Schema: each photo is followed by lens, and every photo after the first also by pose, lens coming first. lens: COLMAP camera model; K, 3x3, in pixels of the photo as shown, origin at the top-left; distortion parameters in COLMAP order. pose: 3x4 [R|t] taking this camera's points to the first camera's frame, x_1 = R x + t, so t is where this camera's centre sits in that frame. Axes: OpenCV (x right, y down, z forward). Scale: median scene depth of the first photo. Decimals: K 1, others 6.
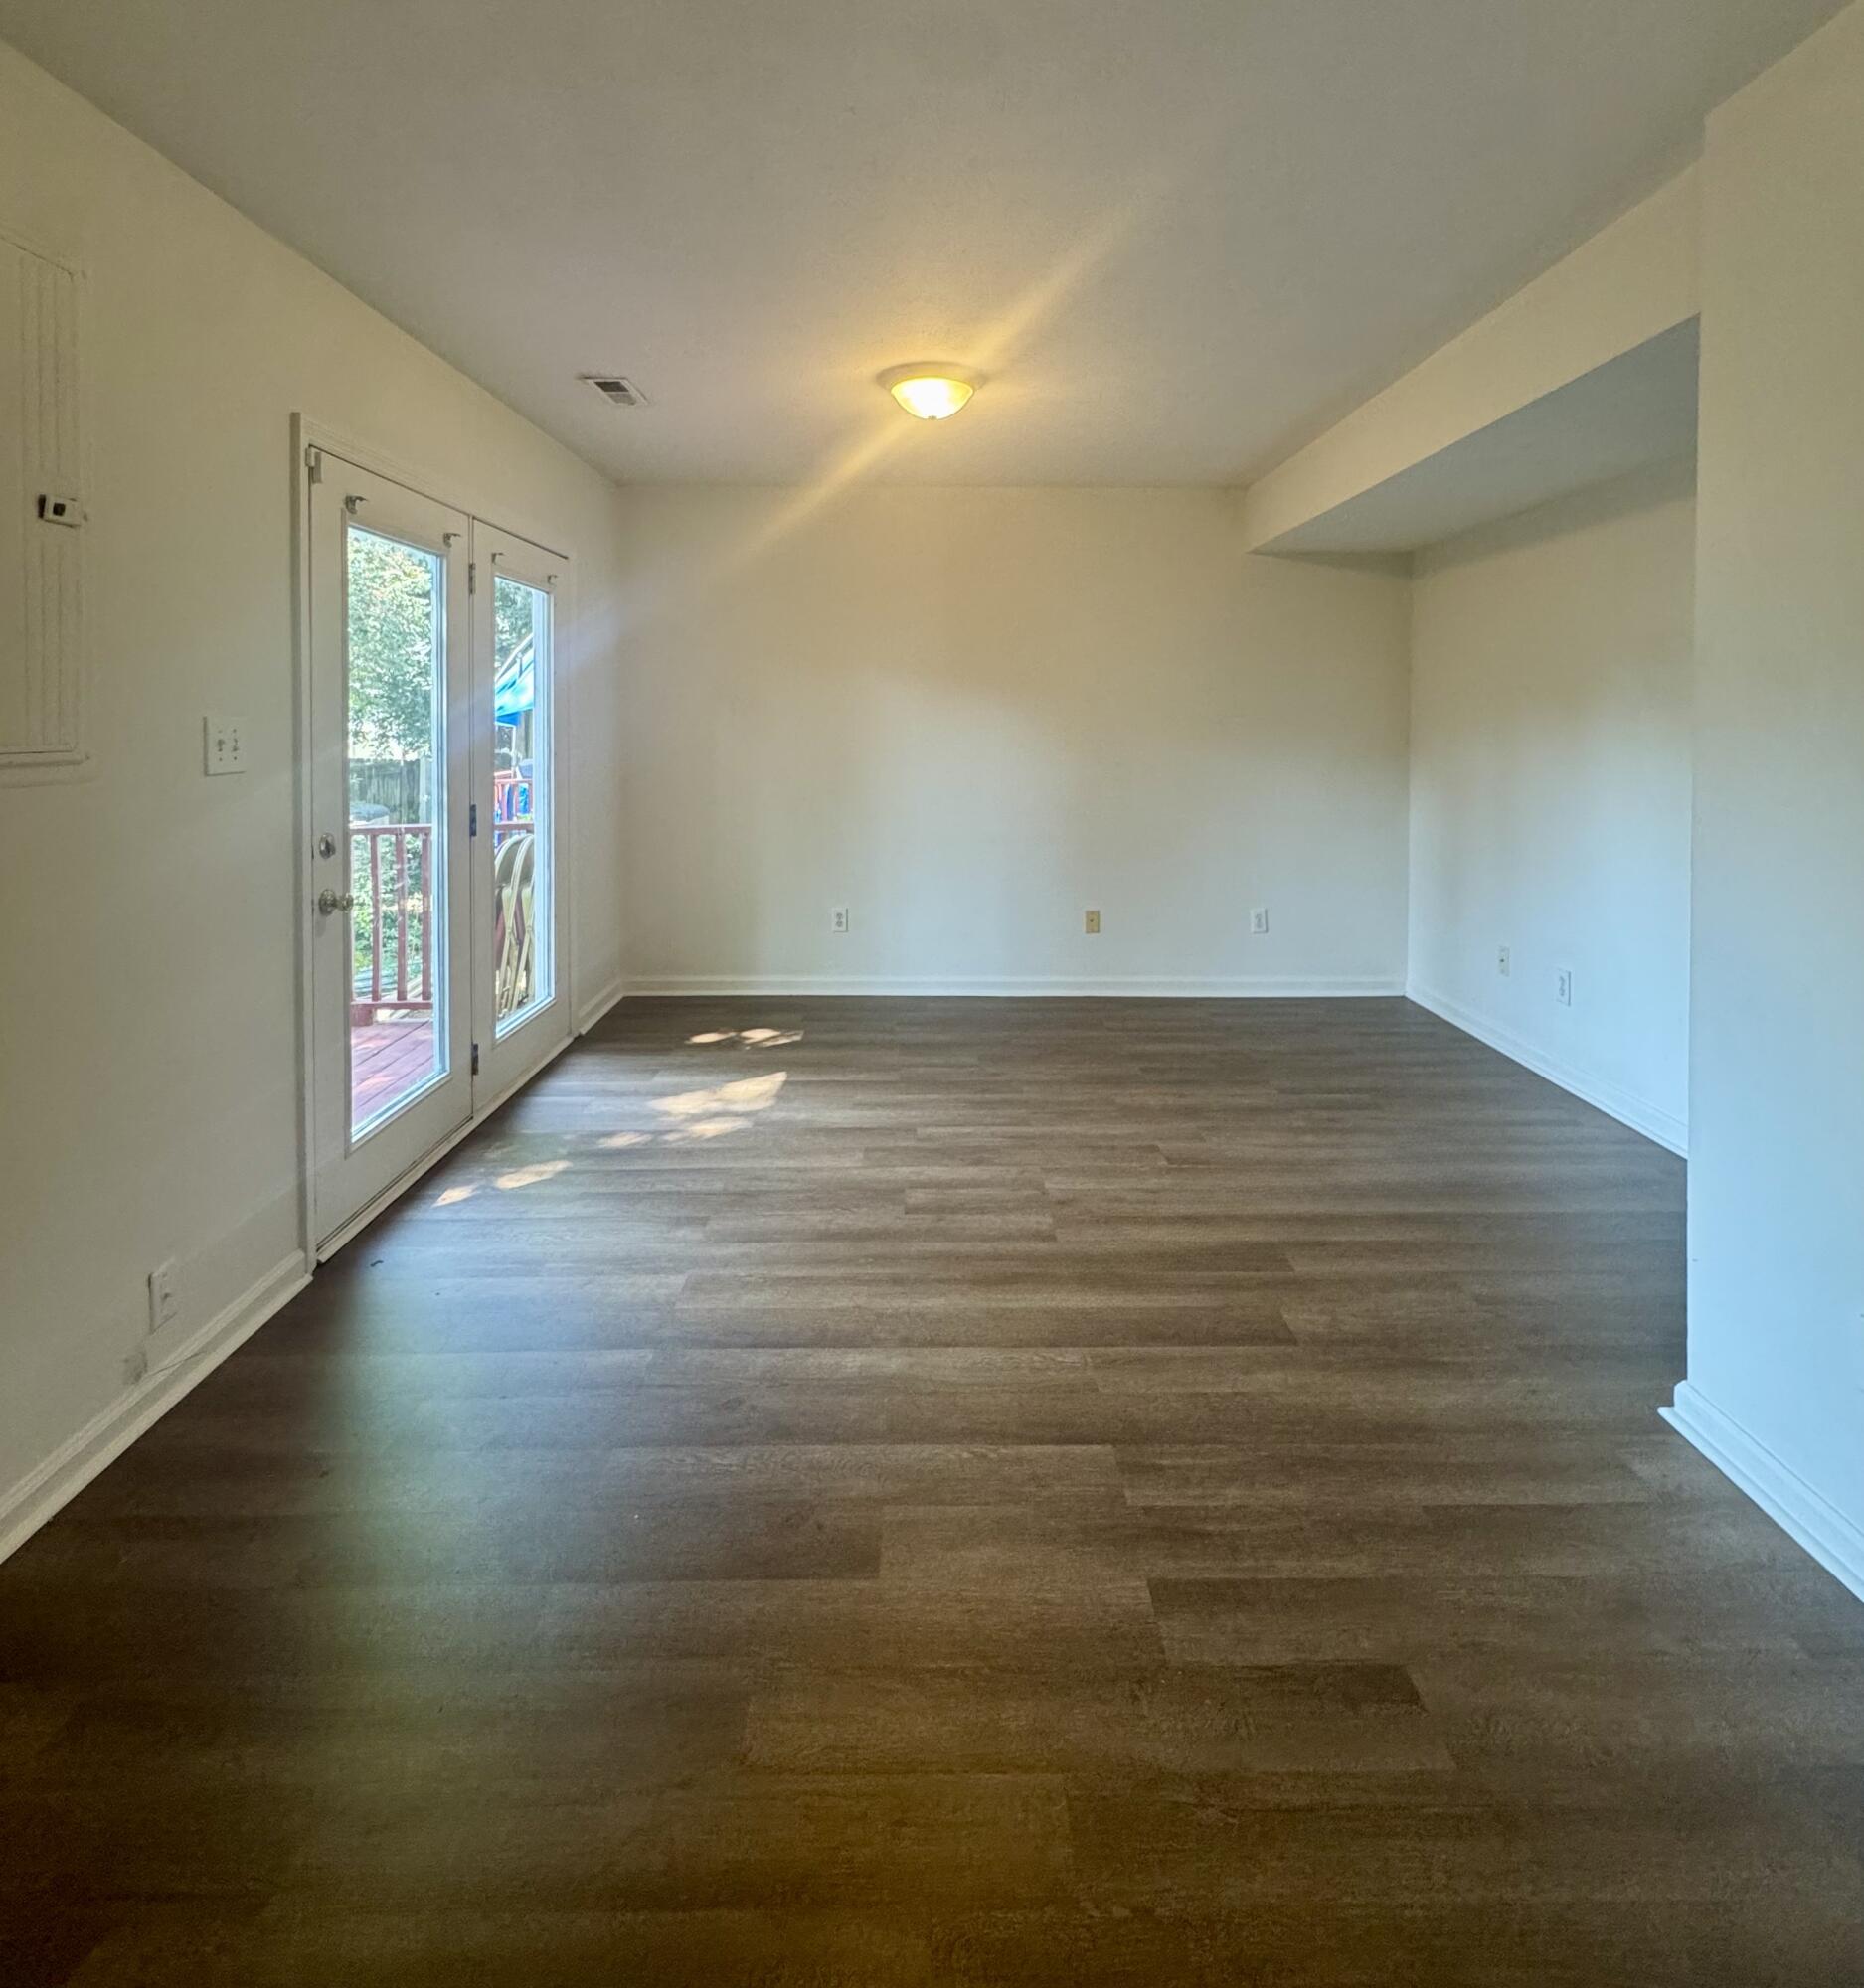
lens RADIAL K [[1029.2, 0, 931.7], [0, 1029.2, 990.5], [0, 0, 1]] dist [-0.006549, -0.000209]
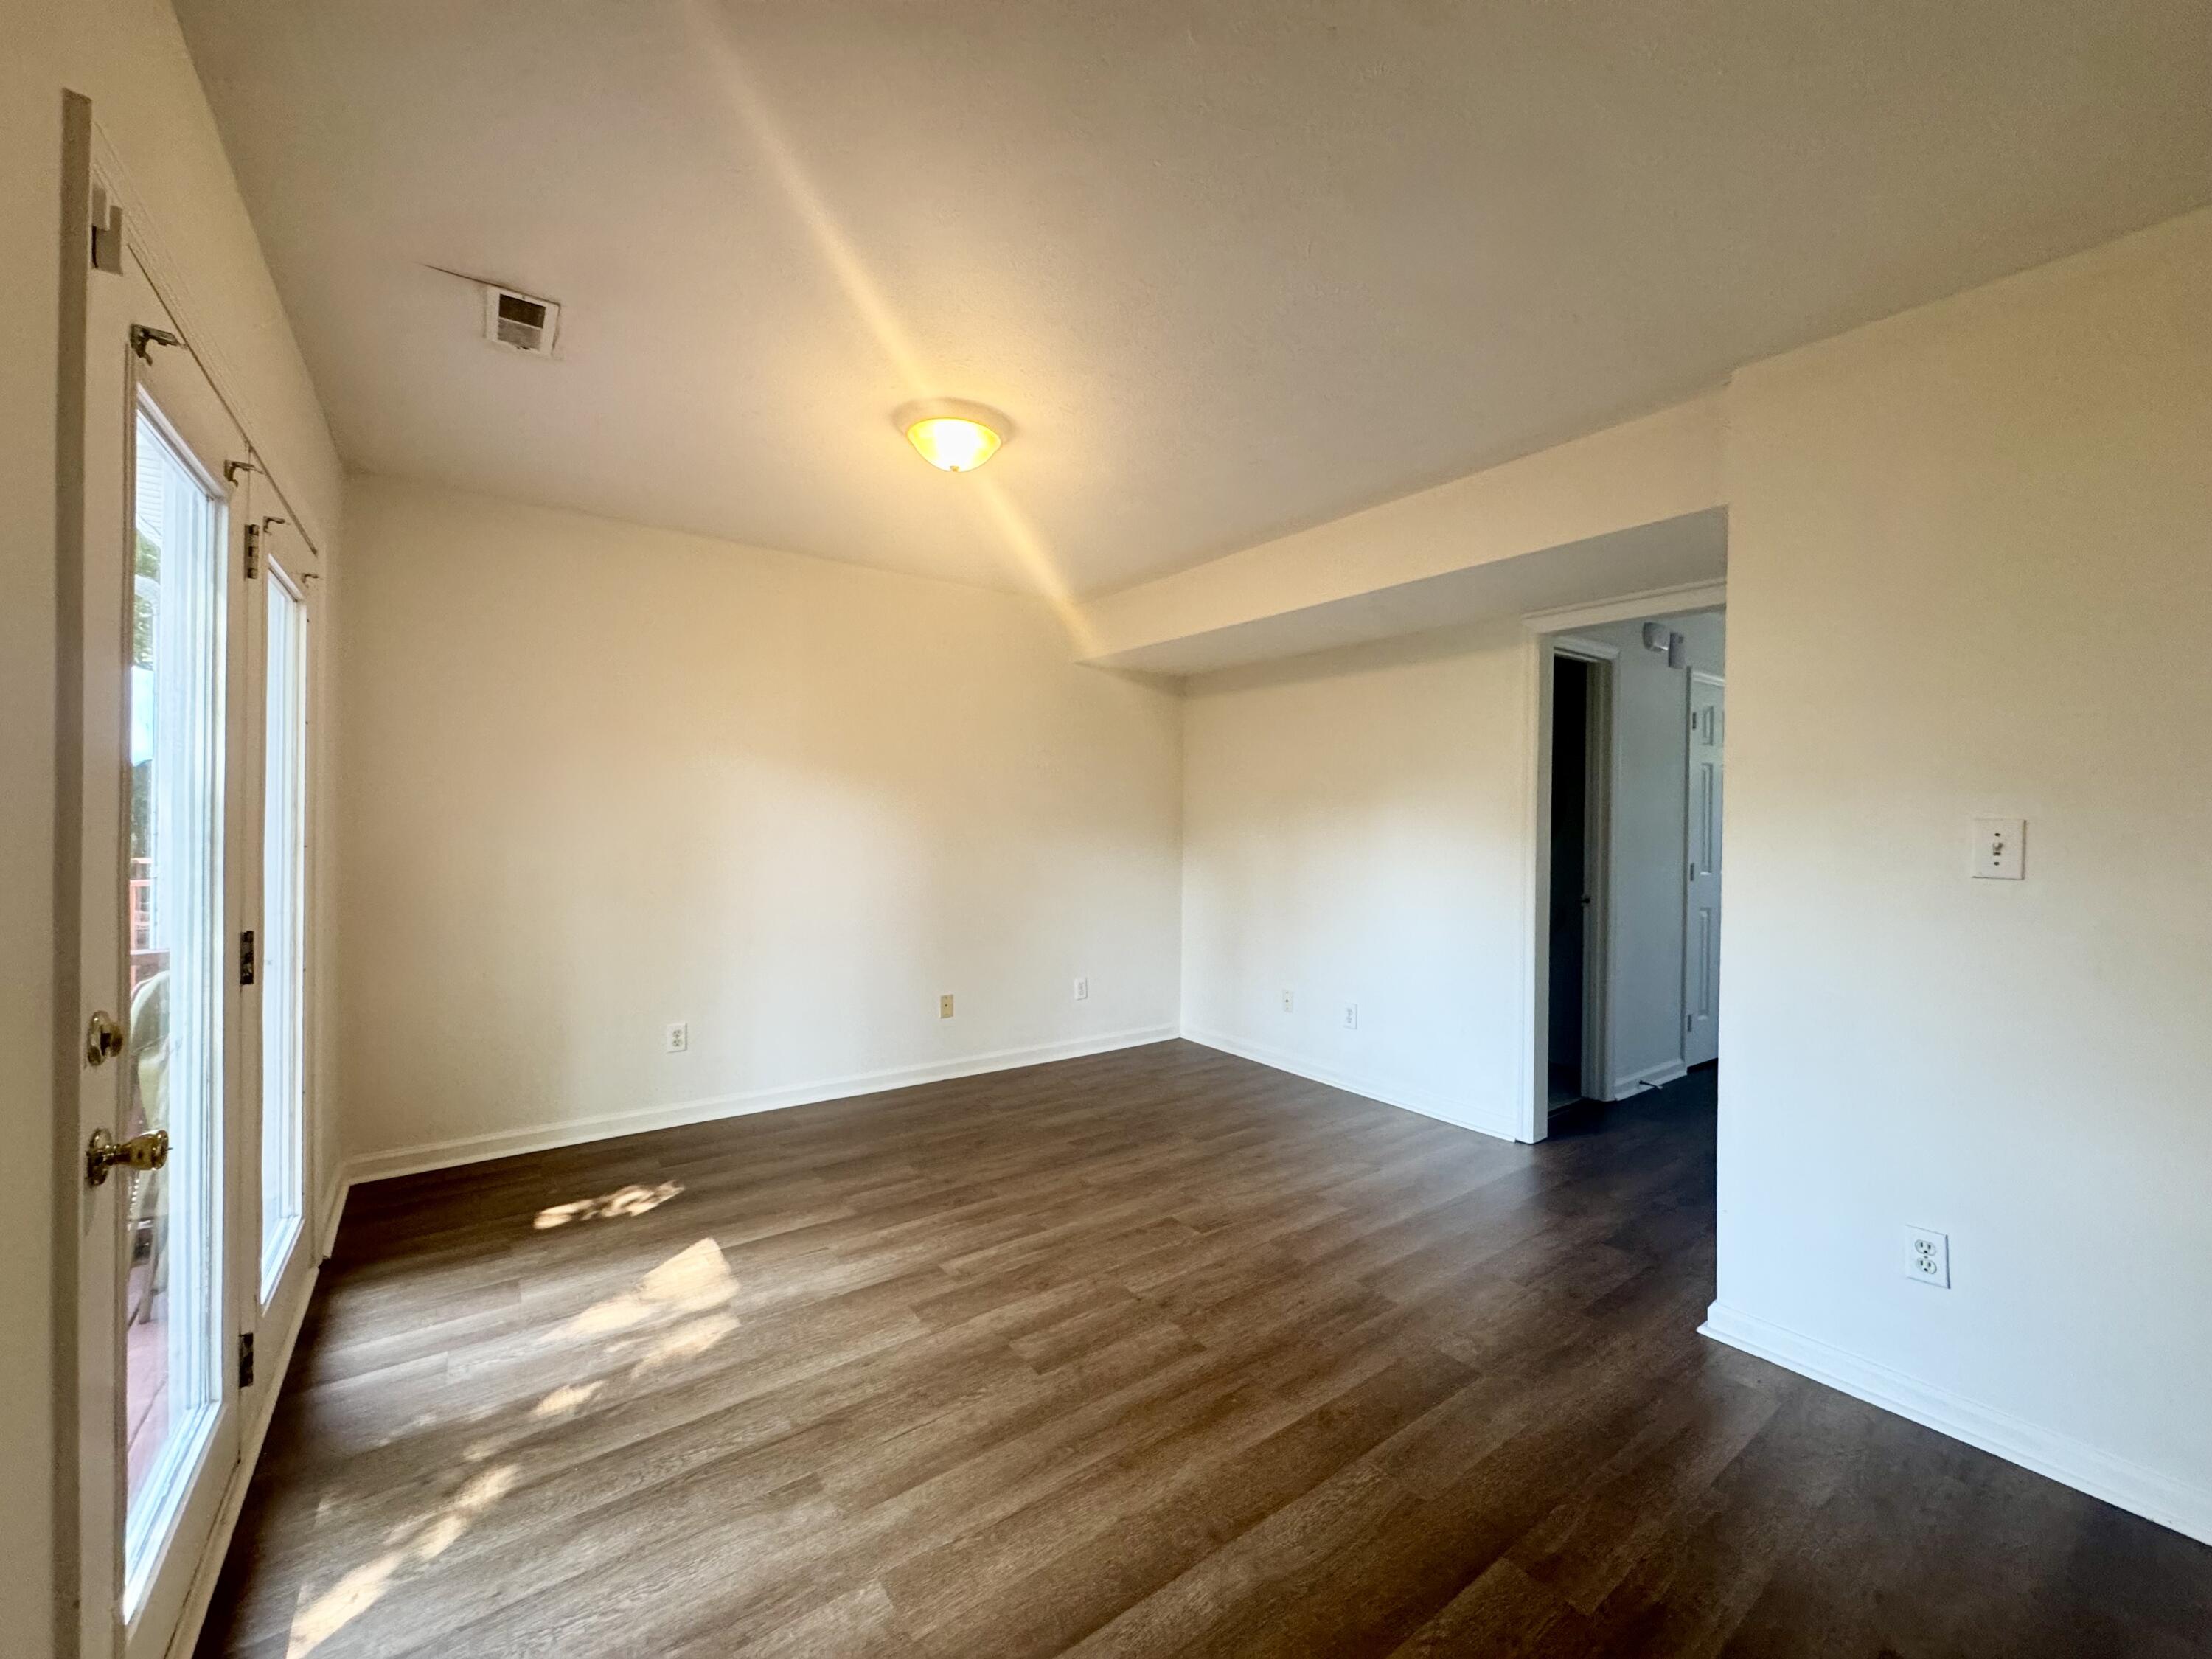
lens RADIAL K [[882.3, 0, 1115.2], [0, 882.3, 826.9], [0, 0, 1]] dist [-0.006510, 0.000829]
pose [[0.806571, 0.002746, 0.591131, -0.377477], [0.139247, 0.970967, -0.194507, -0.072460], [-0.574503, 0.239197, 0.782771, 0.242382]]
